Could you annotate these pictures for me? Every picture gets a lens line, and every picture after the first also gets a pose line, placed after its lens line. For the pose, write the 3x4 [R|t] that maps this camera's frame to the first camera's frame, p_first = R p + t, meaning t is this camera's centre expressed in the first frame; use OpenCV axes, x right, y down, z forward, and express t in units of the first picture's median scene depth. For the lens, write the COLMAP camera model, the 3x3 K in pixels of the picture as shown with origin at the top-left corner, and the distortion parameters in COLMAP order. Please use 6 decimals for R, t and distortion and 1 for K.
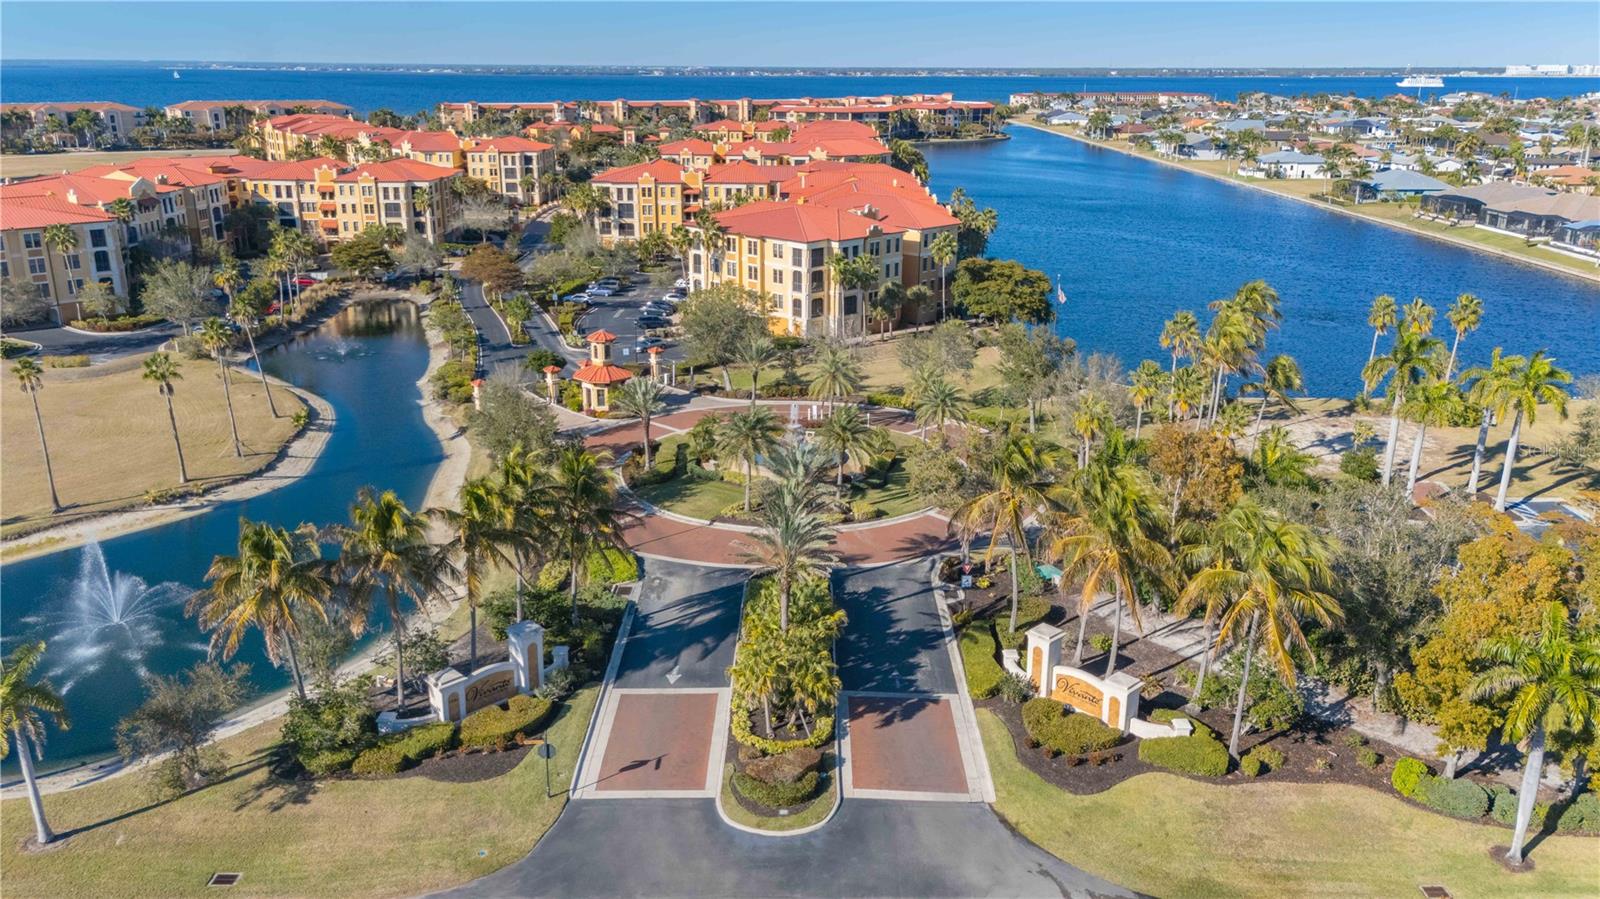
lens RADIAL K [[1153.4, 0, 800.0], [0, 1153.4, 449.5], [0, 0, 1]] dist [0.039448, -0.048877]
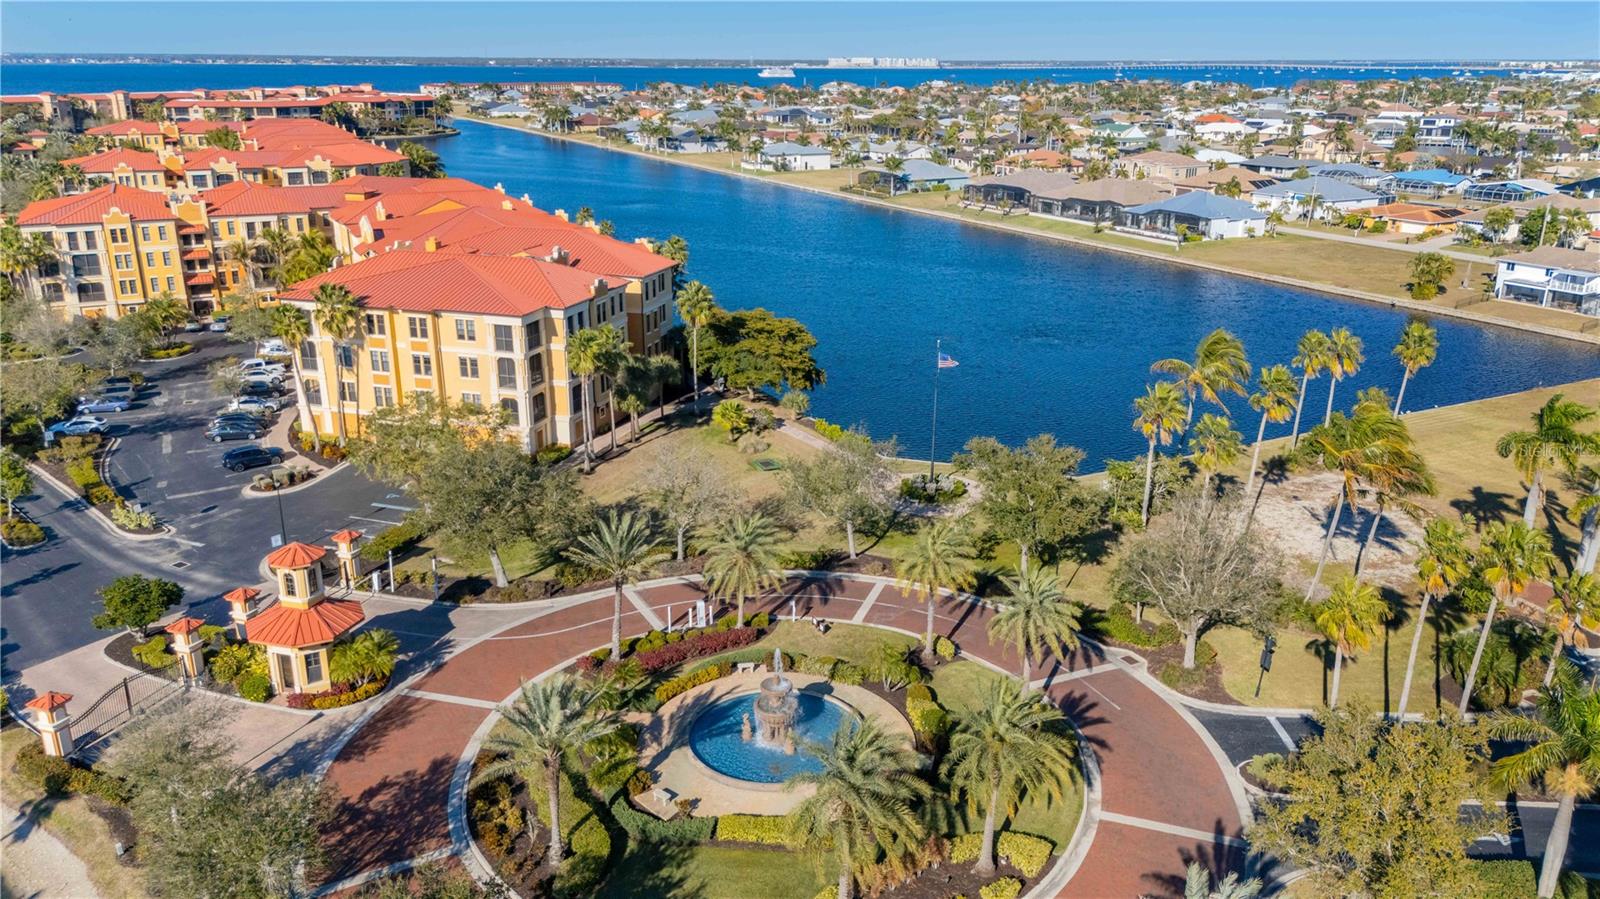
lens RADIAL K [[1153.4, 0, 800.0], [0, 1153.4, 449.5], [0, 0, 1]] dist [0.039448, -0.048877]
pose [[0.880643, -0.148029, 0.450061, -0.106304], [0.144454, 0.988598, 0.042503, -0.071040], [-0.451221, 0.027583, 0.891986, 0.222189]]
